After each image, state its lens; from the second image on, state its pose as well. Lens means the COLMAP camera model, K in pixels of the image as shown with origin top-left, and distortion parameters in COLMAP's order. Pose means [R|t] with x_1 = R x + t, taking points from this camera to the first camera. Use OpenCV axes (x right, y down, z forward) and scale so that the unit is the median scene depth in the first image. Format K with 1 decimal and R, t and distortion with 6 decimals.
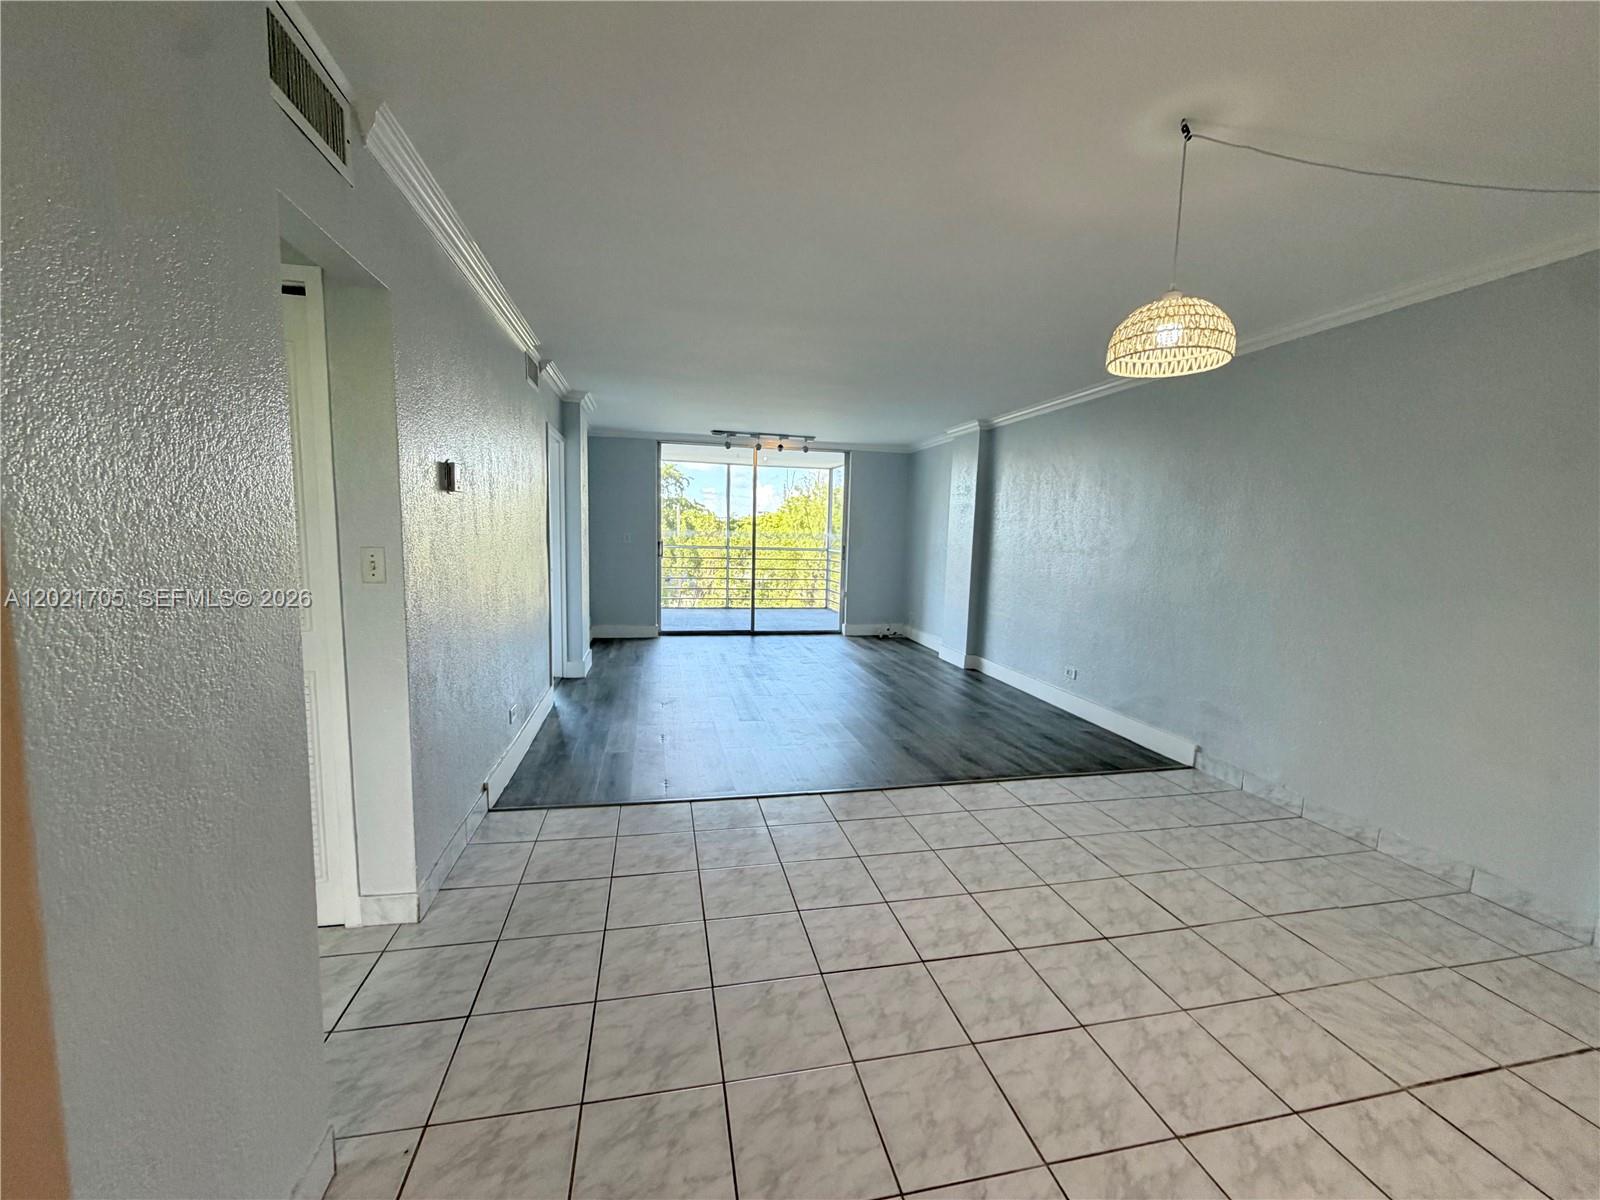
lens RADIAL K [[640.4, 0, 796.3], [0, 640.4, 599.5], [0, 0, 1]] dist [0.001950, 0.000196]
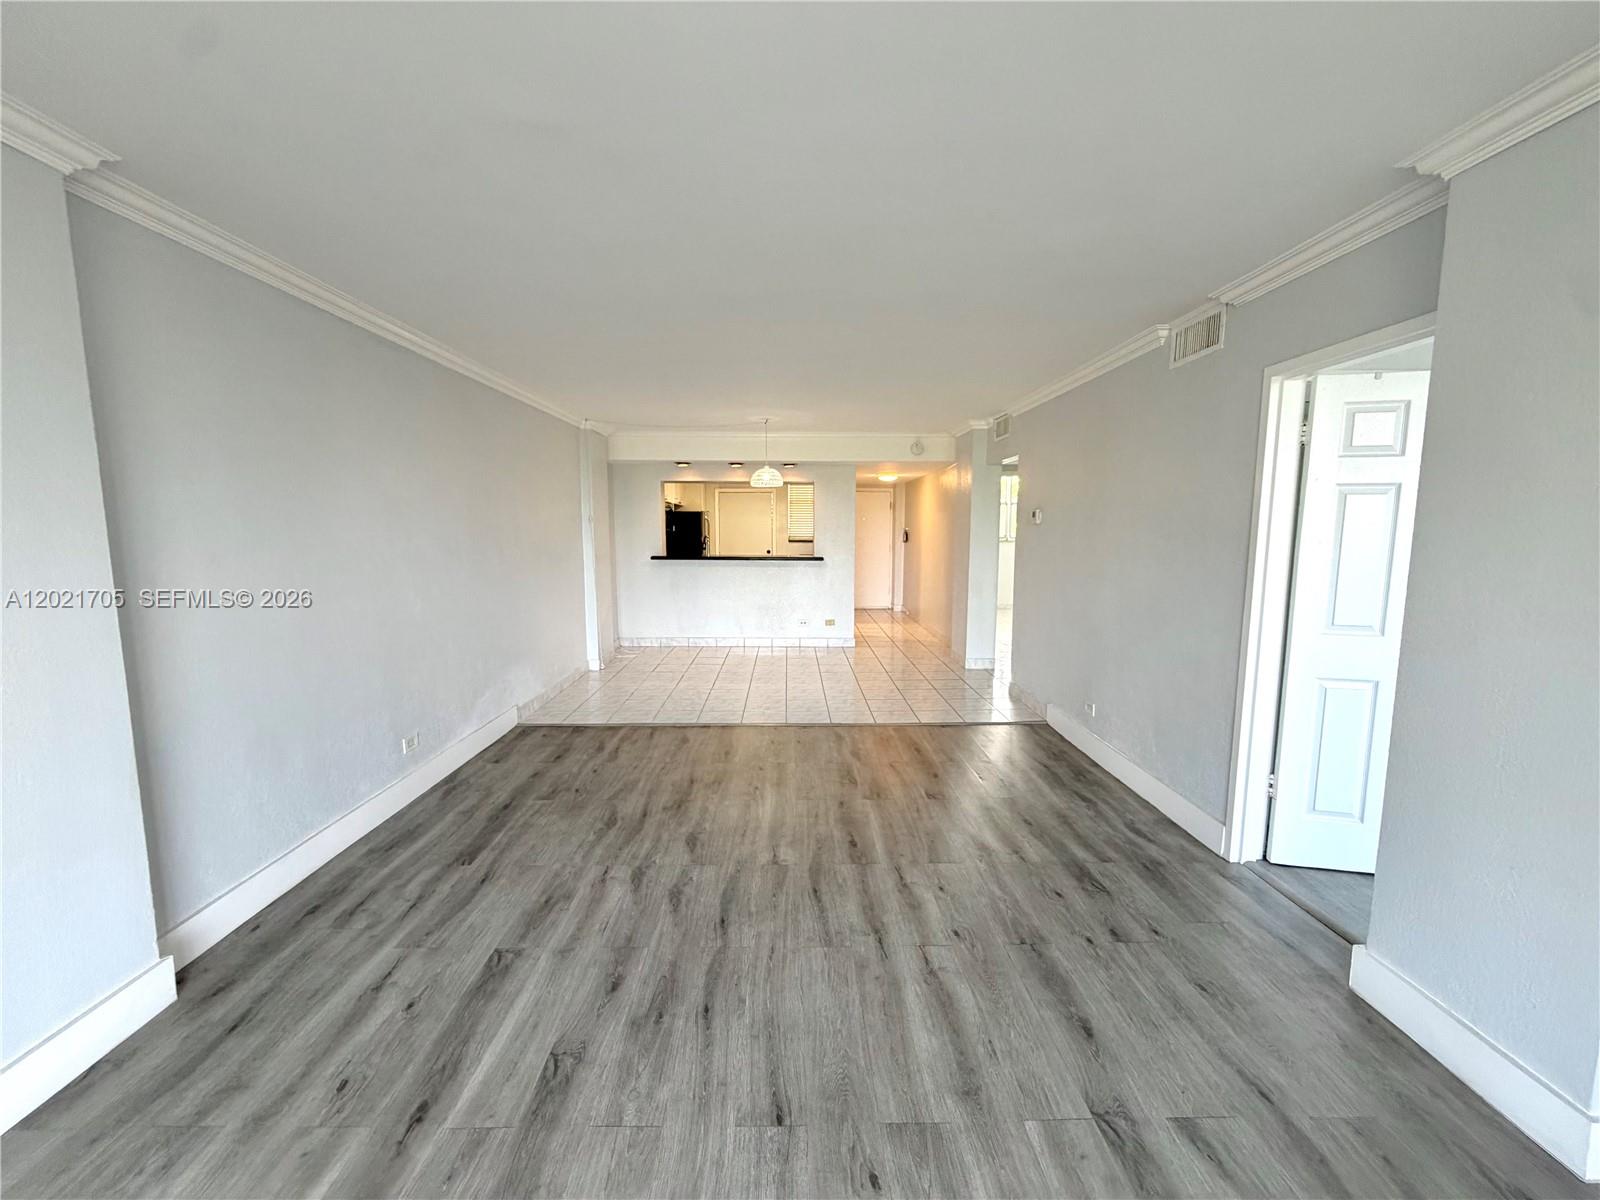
lens RADIAL K [[640.4, 0, 796.3], [0, 640.4, 599.5], [0, 0, 1]] dist [0.001950, 0.000196]
pose [[-0.979496, -0.051730, 0.194708, -0.118726], [-0.006447, 0.974025, 0.226347, -0.229863], [-0.201359, 0.220451, -0.954388, 1.851304]]
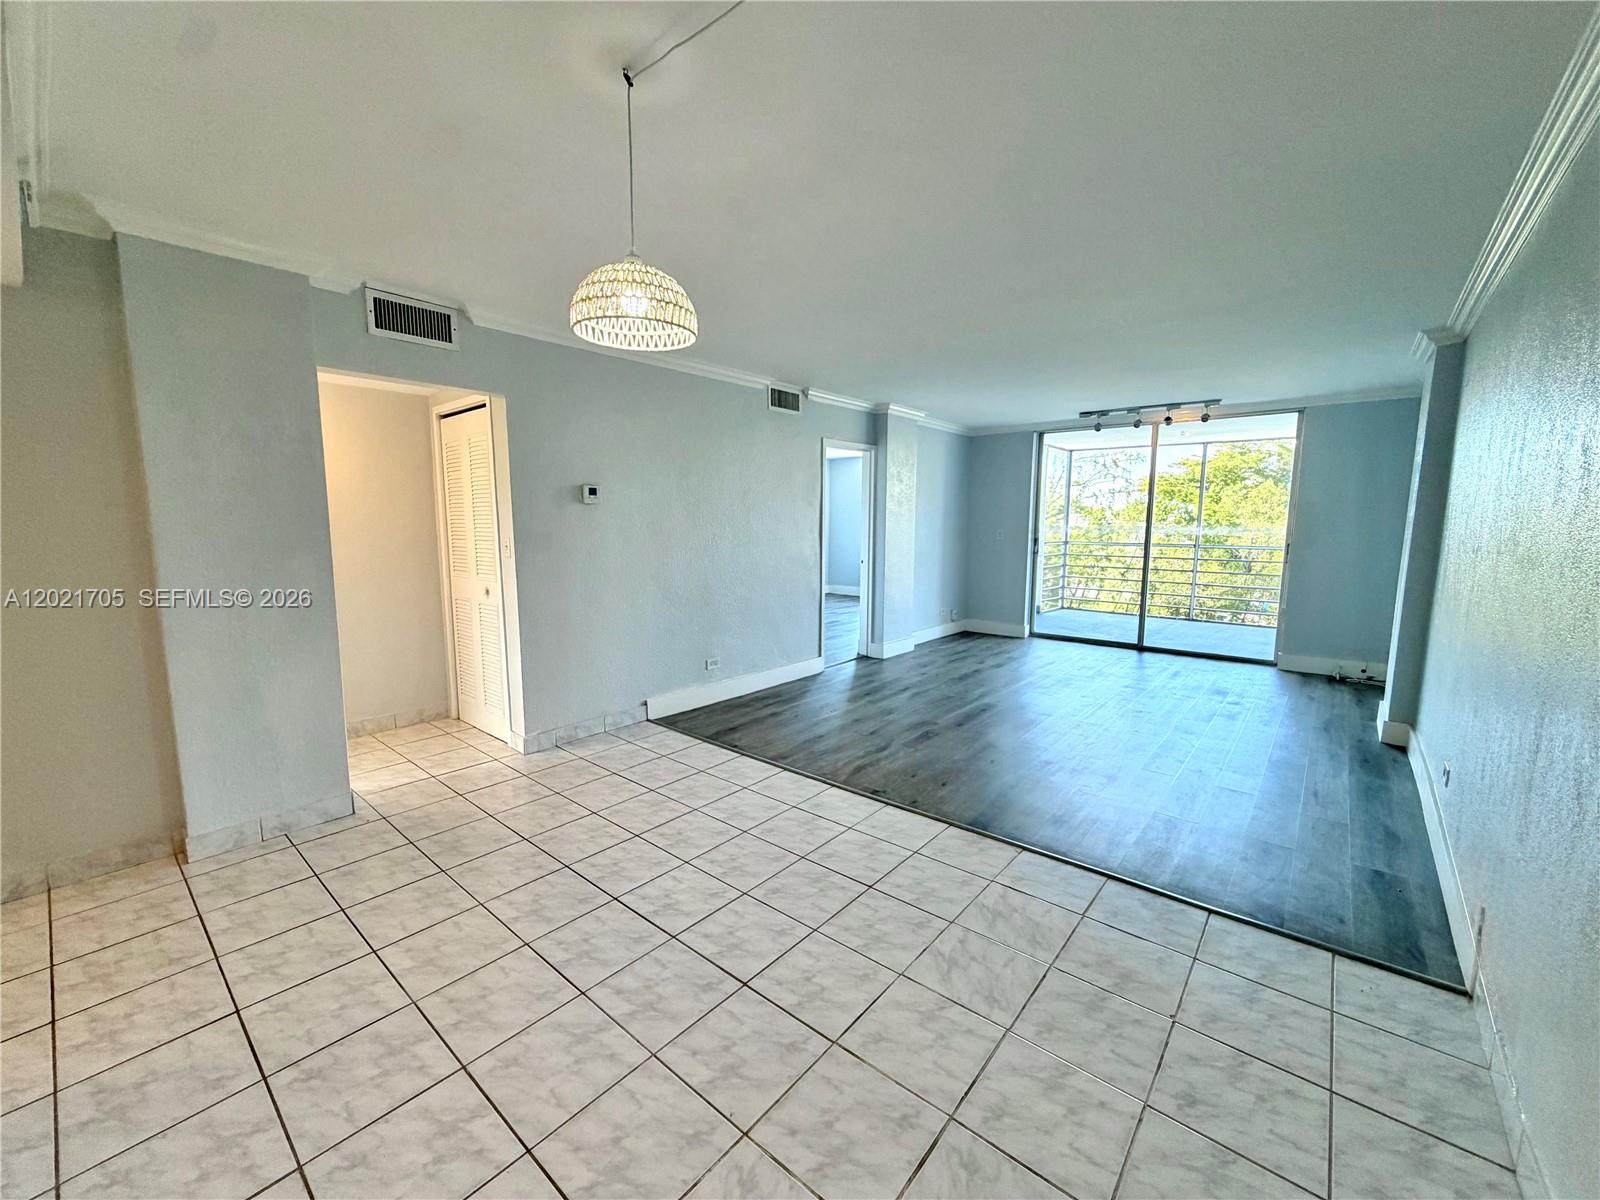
lens RADIAL K [[640.4, 0, 796.3], [0, 640.4, 599.5], [0, 0, 1]] dist [0.001950, 0.000196]
pose [[0.604836, 0.072880, -0.793008, 0.621604], [-0.072442, 0.996710, 0.036349, -0.015800], [0.793048, 0.035462, 0.608126, 0.266861]]
